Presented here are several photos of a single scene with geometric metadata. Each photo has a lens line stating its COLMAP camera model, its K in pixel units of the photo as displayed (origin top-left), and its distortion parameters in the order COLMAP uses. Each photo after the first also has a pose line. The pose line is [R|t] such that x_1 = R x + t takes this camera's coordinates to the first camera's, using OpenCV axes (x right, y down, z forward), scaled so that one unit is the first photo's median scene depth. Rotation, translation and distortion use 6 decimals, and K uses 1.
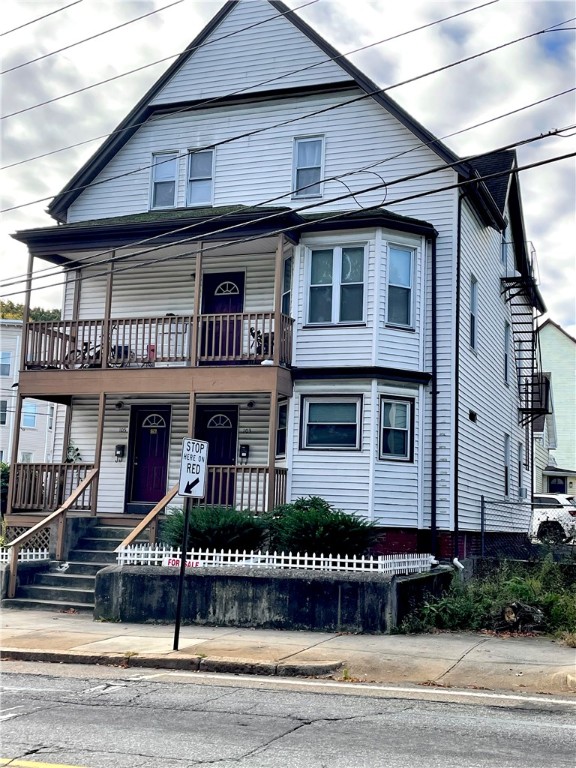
lens RADIAL K [[963.4, 0, 293.1], [0, 963.4, 378.8], [0, 0, 1]] dist [0.075889, 0.000000]
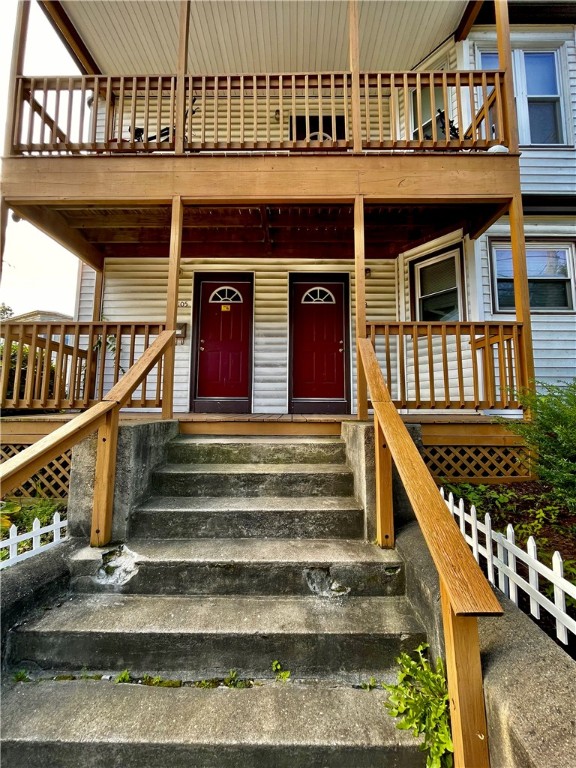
lens RADIAL K [[312.0, 0, 291.4], [0, 312.0, 387.7], [0, 0, 1]] dist [-0.005413, -0.000213]
pose [[0.937321, -0.004207, 0.348442, -0.204095], [-0.018045, 0.998000, 0.060590, 0.114429], [-0.348000, -0.063080, 0.935370, 0.826350]]
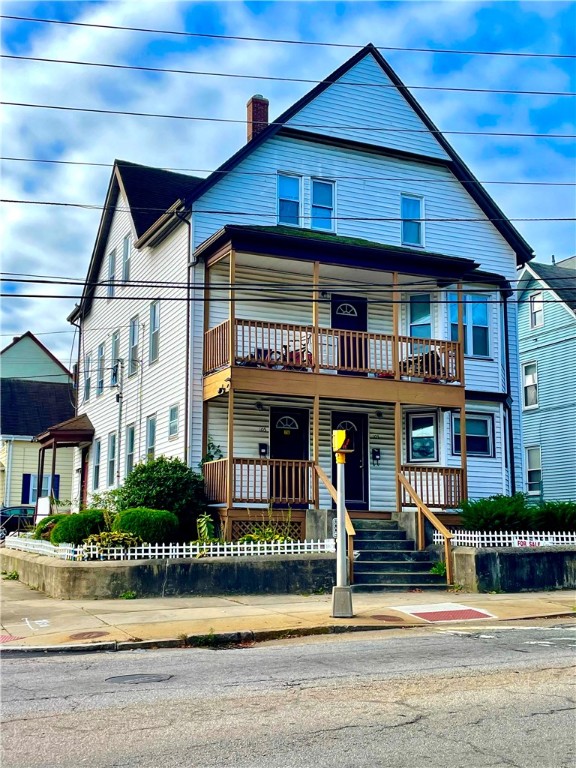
lens RADIAL K [[963.4, 0, 291.1], [0, 963.4, 385.0], [0, 0, 1]] dist [0.075889, 0.000000]
pose [[0.707196, 0.084141, 0.701993, -1.001246], [-0.082165, 0.995946, -0.036600, 0.045663], [-0.702227, -0.031795, 0.711243, 0.262954]]
